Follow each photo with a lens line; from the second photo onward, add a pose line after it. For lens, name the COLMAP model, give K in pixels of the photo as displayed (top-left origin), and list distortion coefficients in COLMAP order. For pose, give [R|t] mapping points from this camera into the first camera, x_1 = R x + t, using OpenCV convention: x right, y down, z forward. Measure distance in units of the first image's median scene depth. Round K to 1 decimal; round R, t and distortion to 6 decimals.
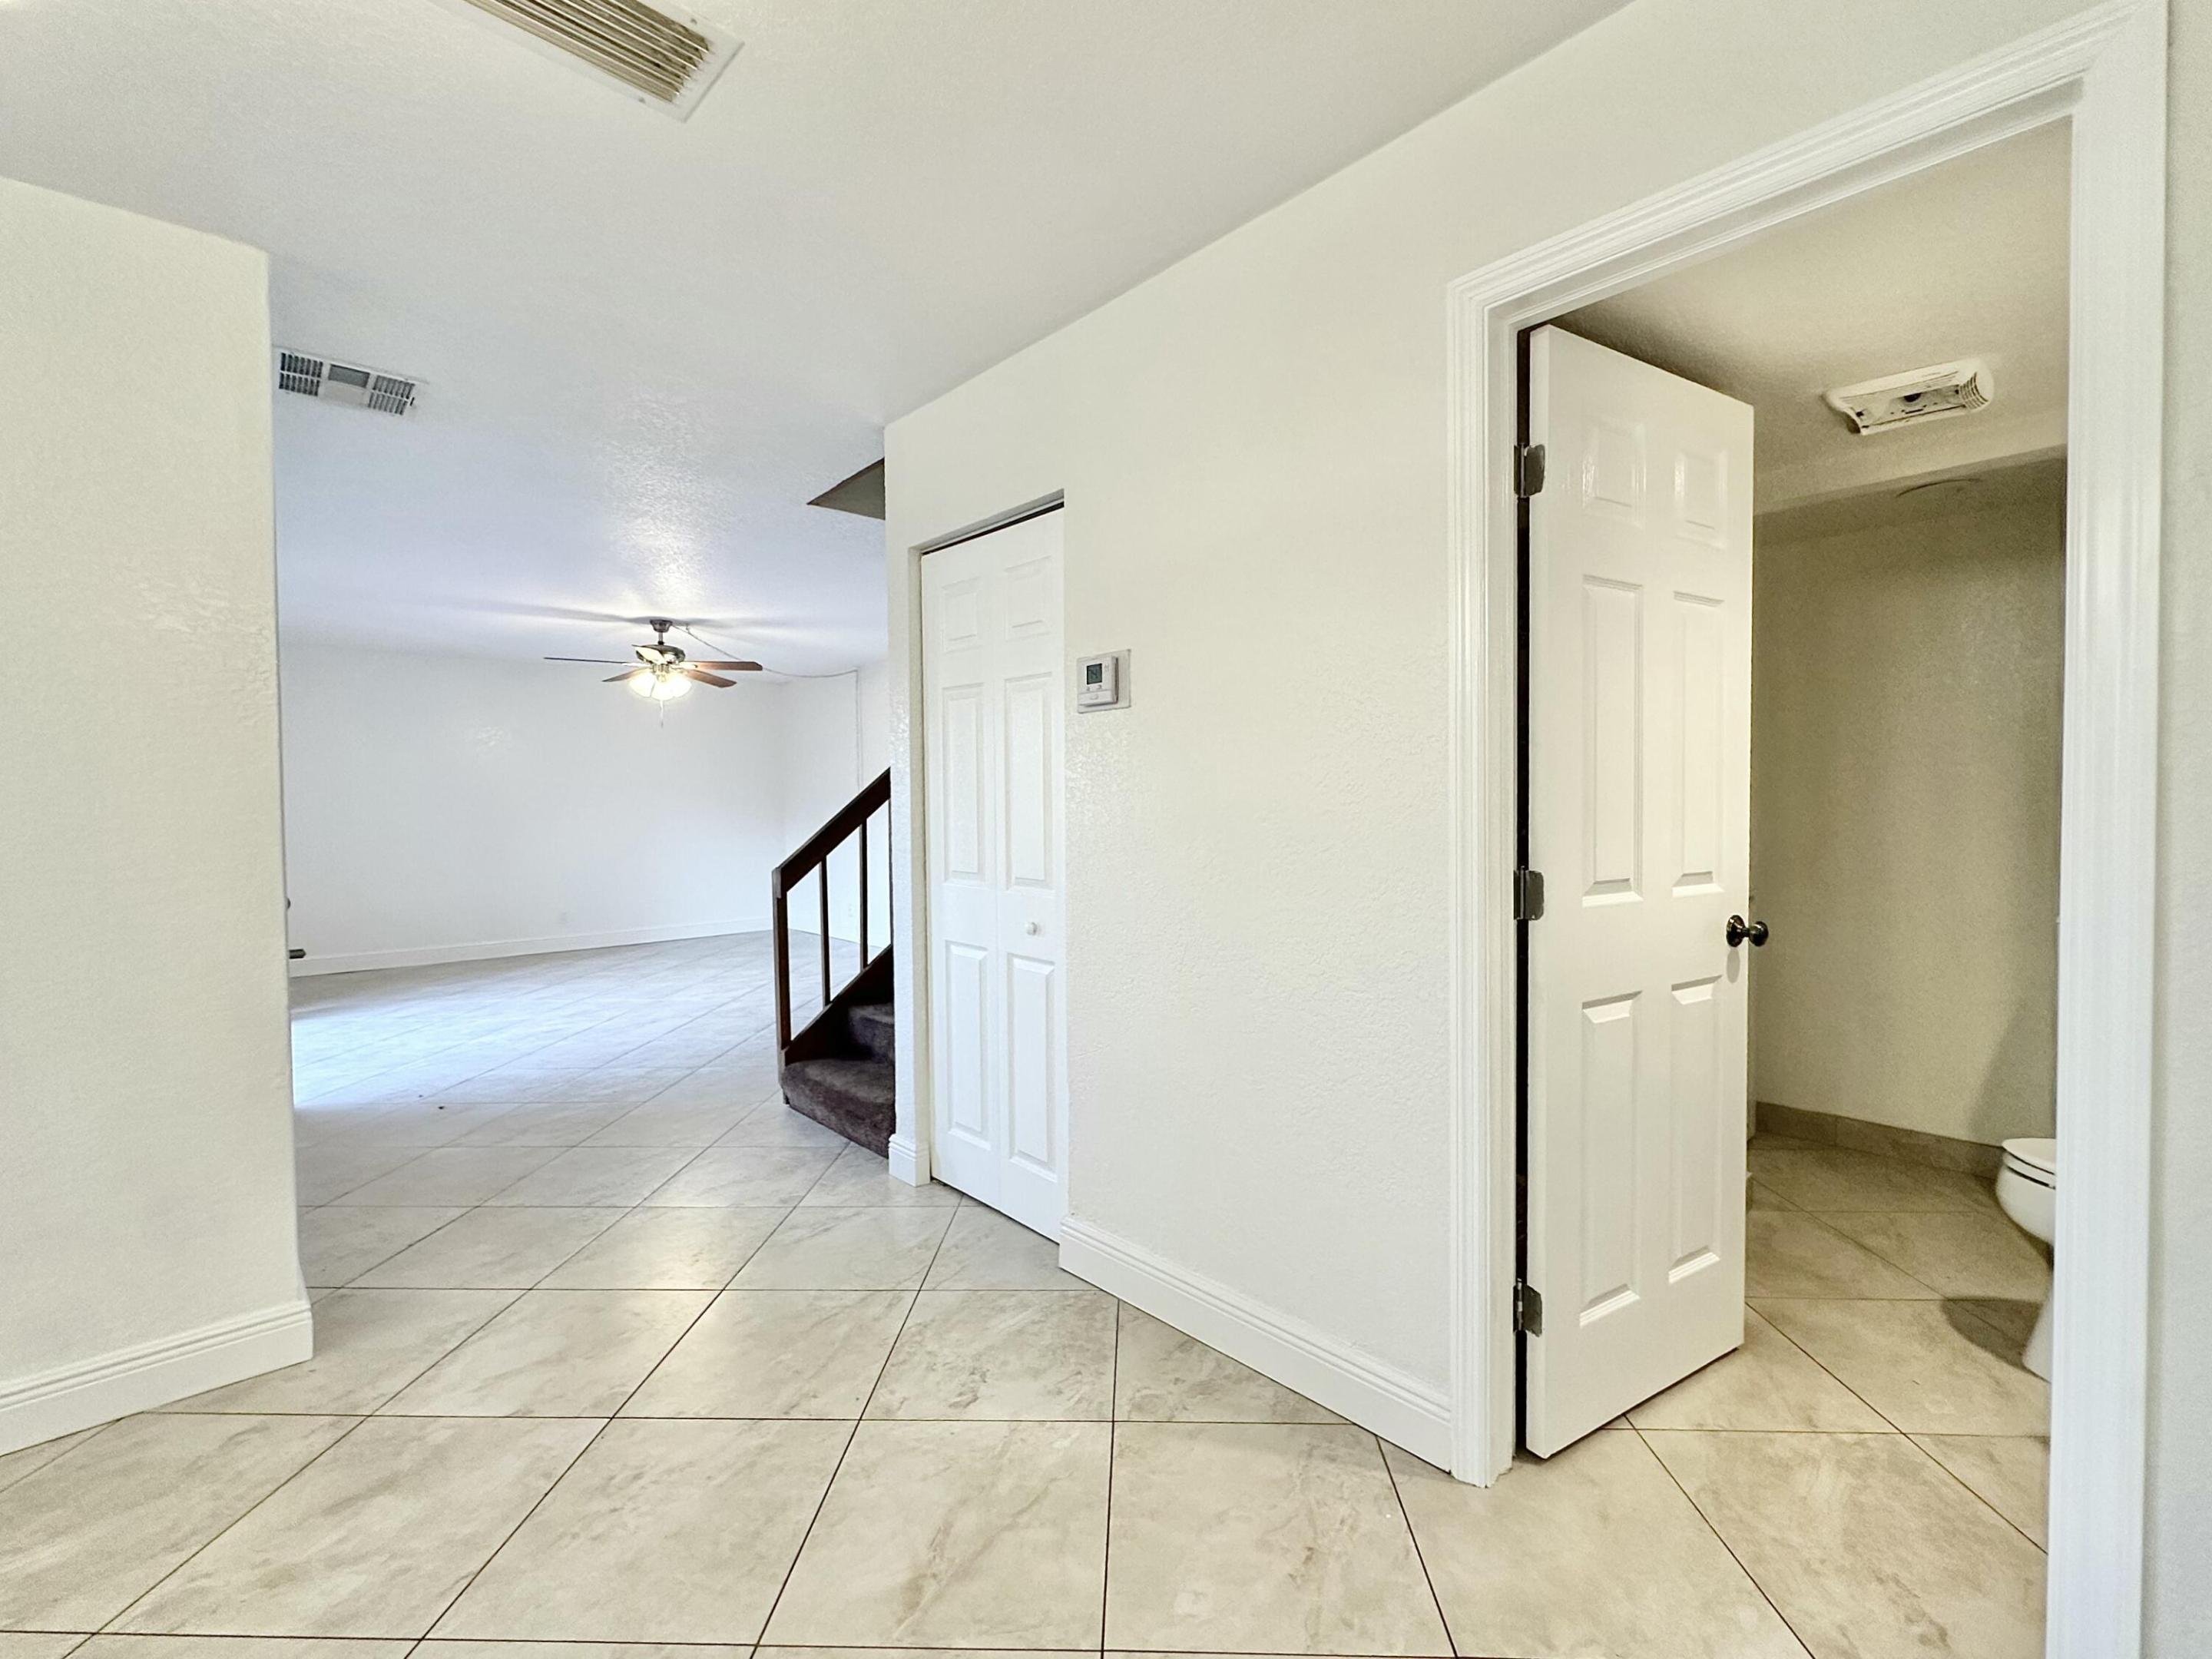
lens RADIAL K [[945.7, 0, 1108.5], [0, 945.7, 824.8], [0, 0, 1]] dist [-0.004846, 0.001002]
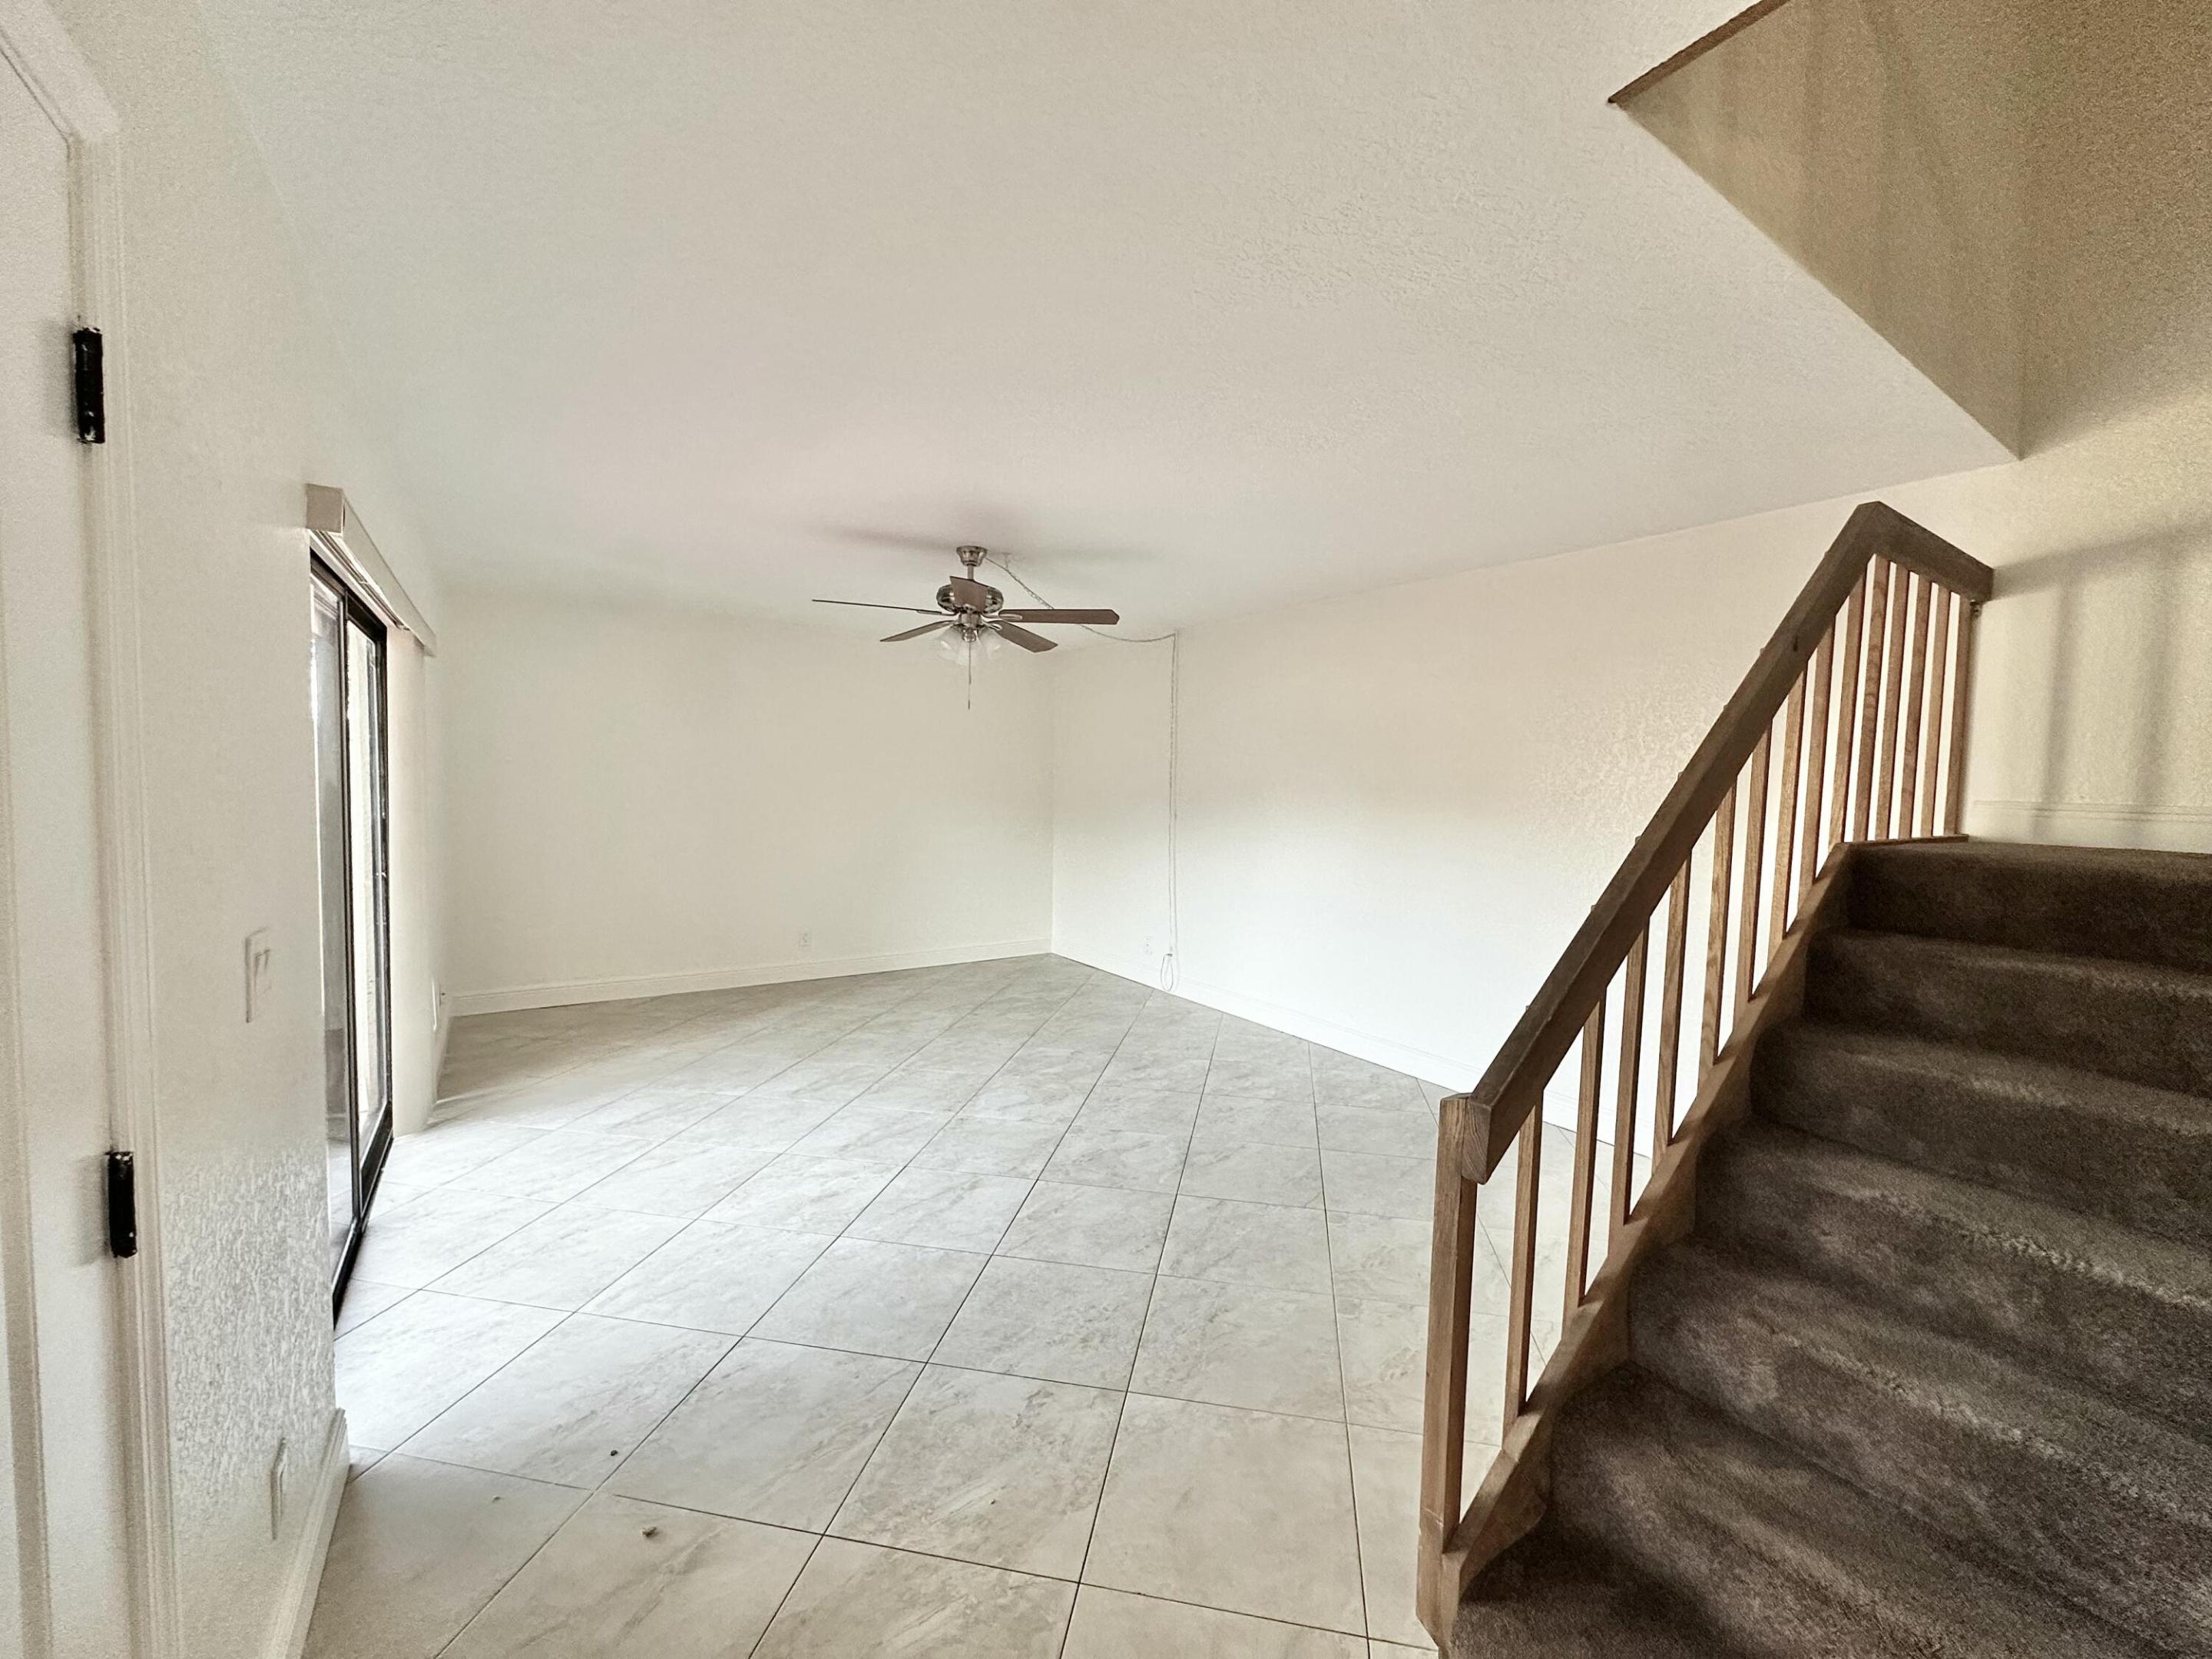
lens RADIAL K [[880.2, 0, 1109.9], [0, 880.2, 826.3], [0, 0, 1]] dist [-0.003078, 0.000186]
pose [[0.987212, 0.038480, -0.154697, -0.555217], [-0.033466, 0.998831, 0.034888, -0.090042], [0.155859, -0.029265, 0.987346, 0.798969]]
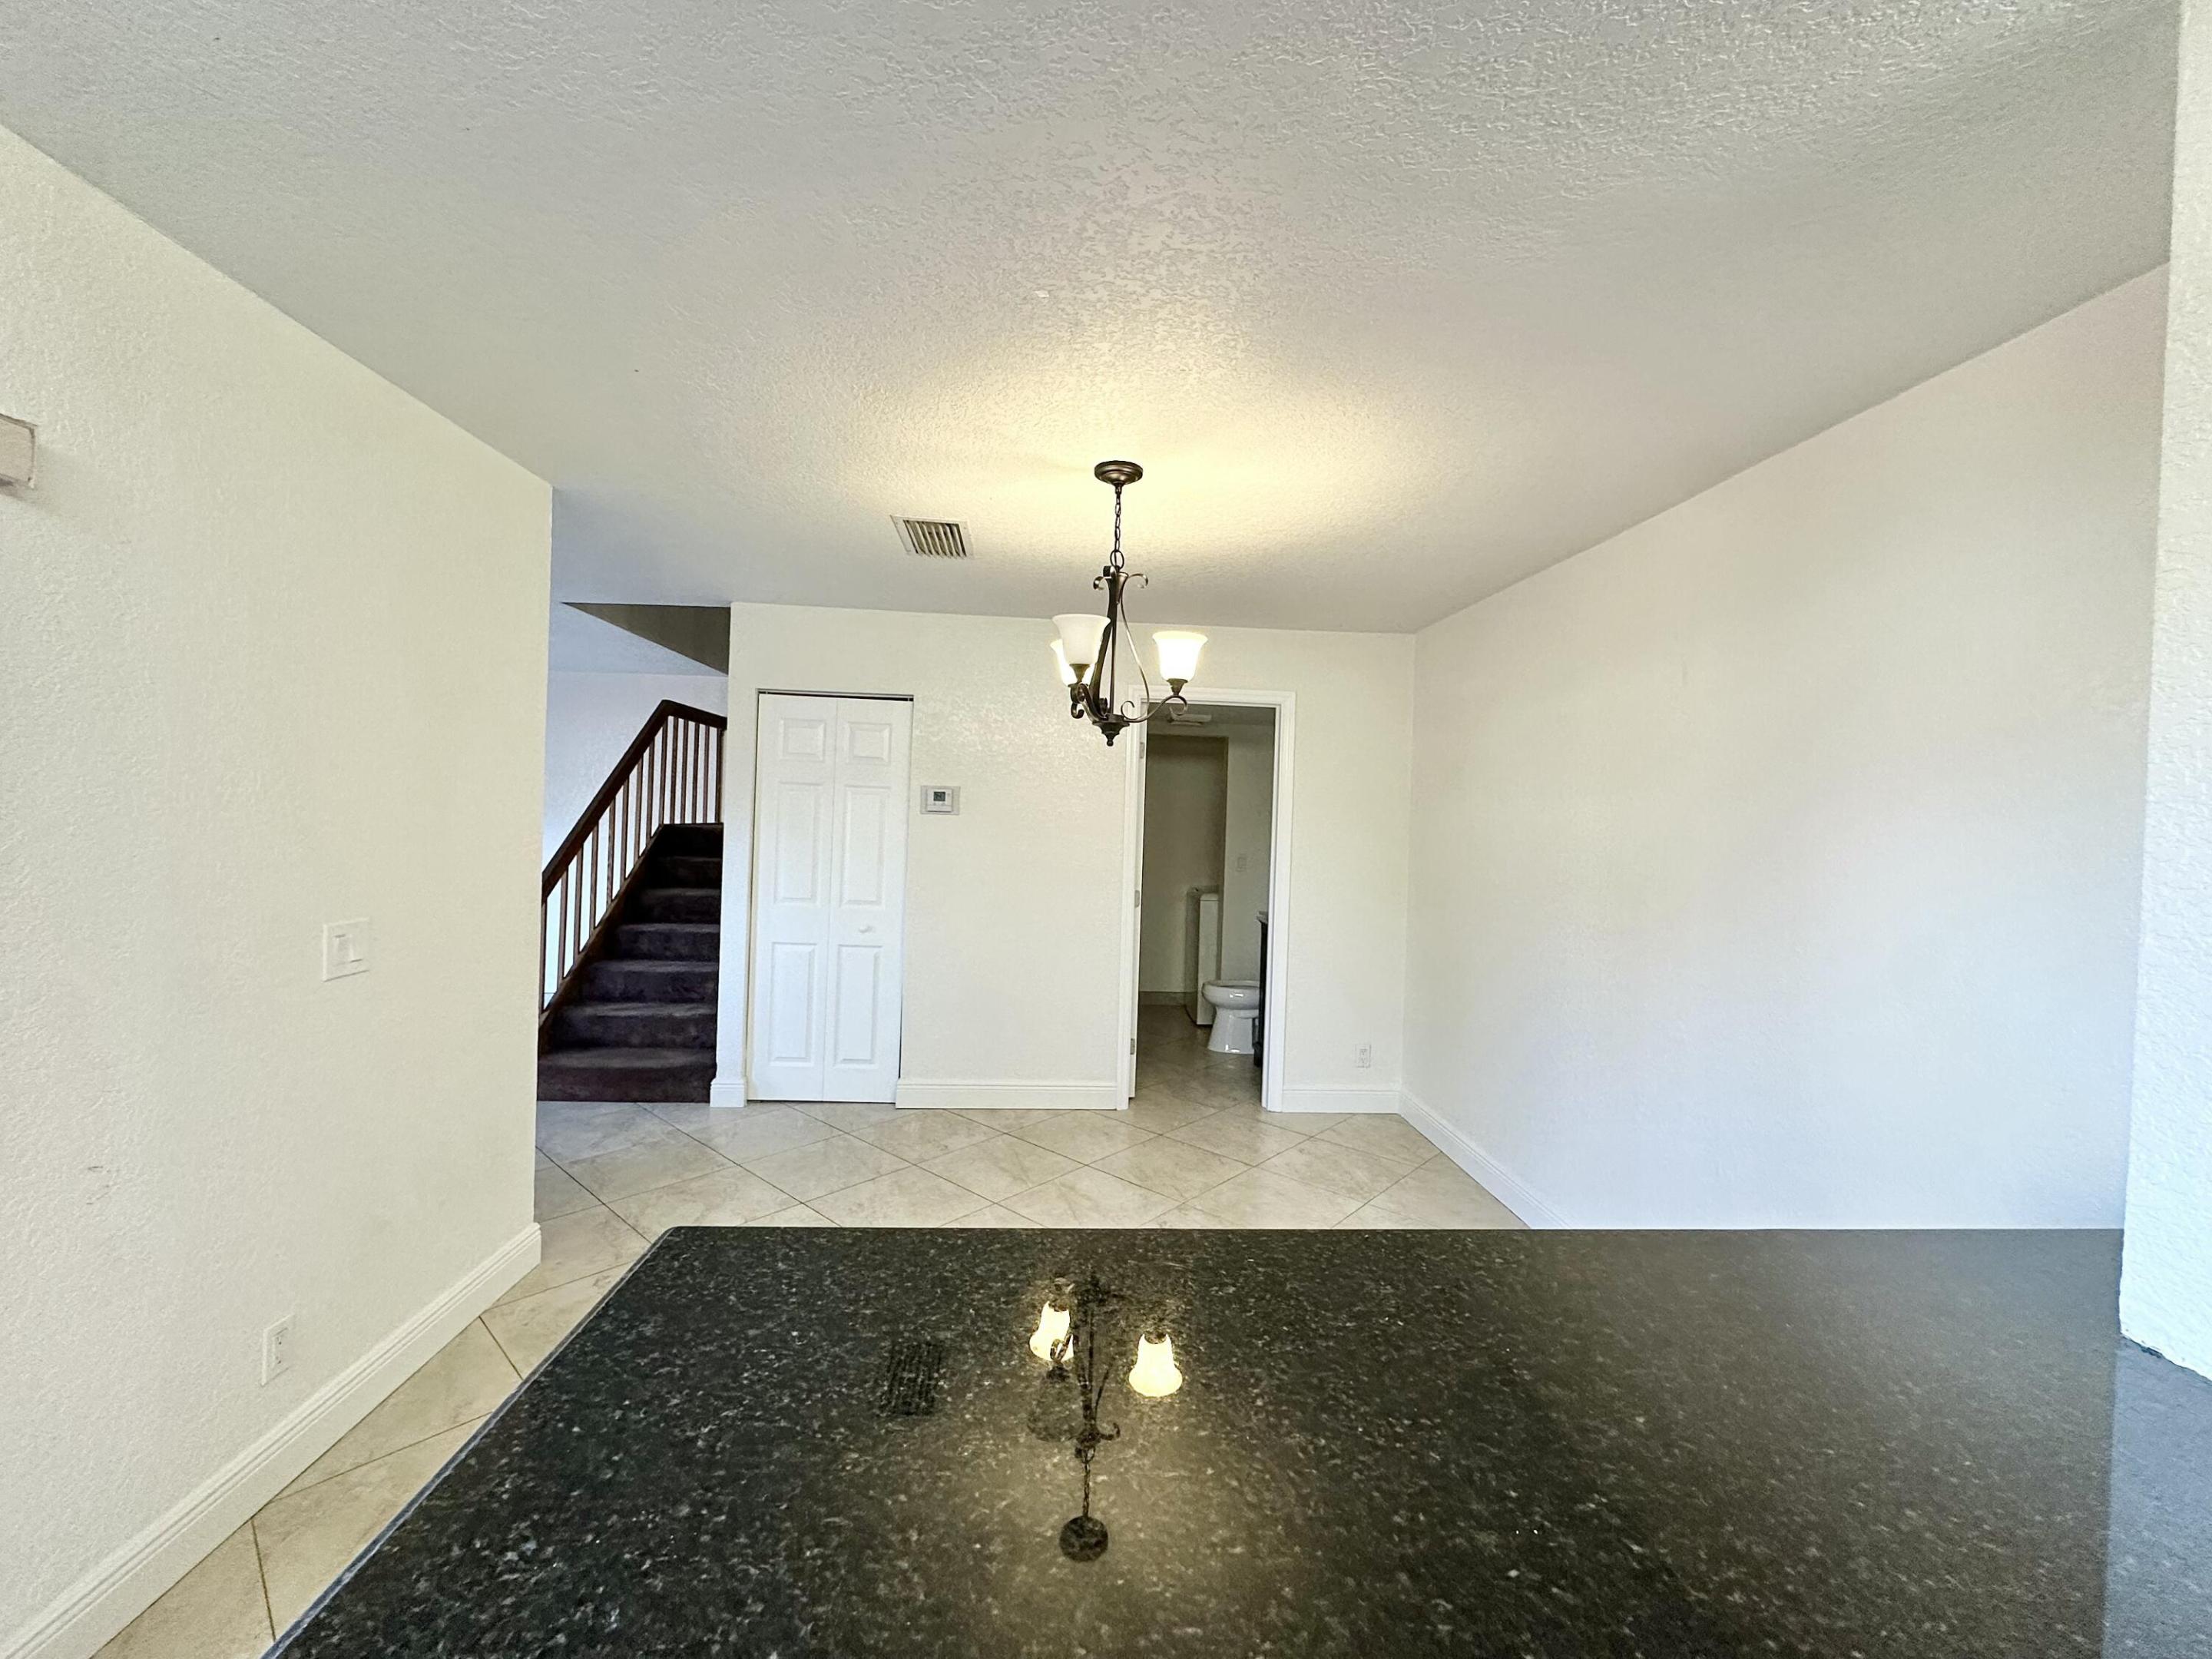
lens RADIAL K [[885.9, 0, 1109.0], [0, 885.9, 826.7], [0, 0, 1]] dist [-0.005623, 0.001250]
pose [[0.632687, 0.021320, 0.774114, -0.939840], [-0.020408, 0.999733, -0.010854, -0.063451], [-0.774139, -0.008931, 0.632953, -0.347118]]
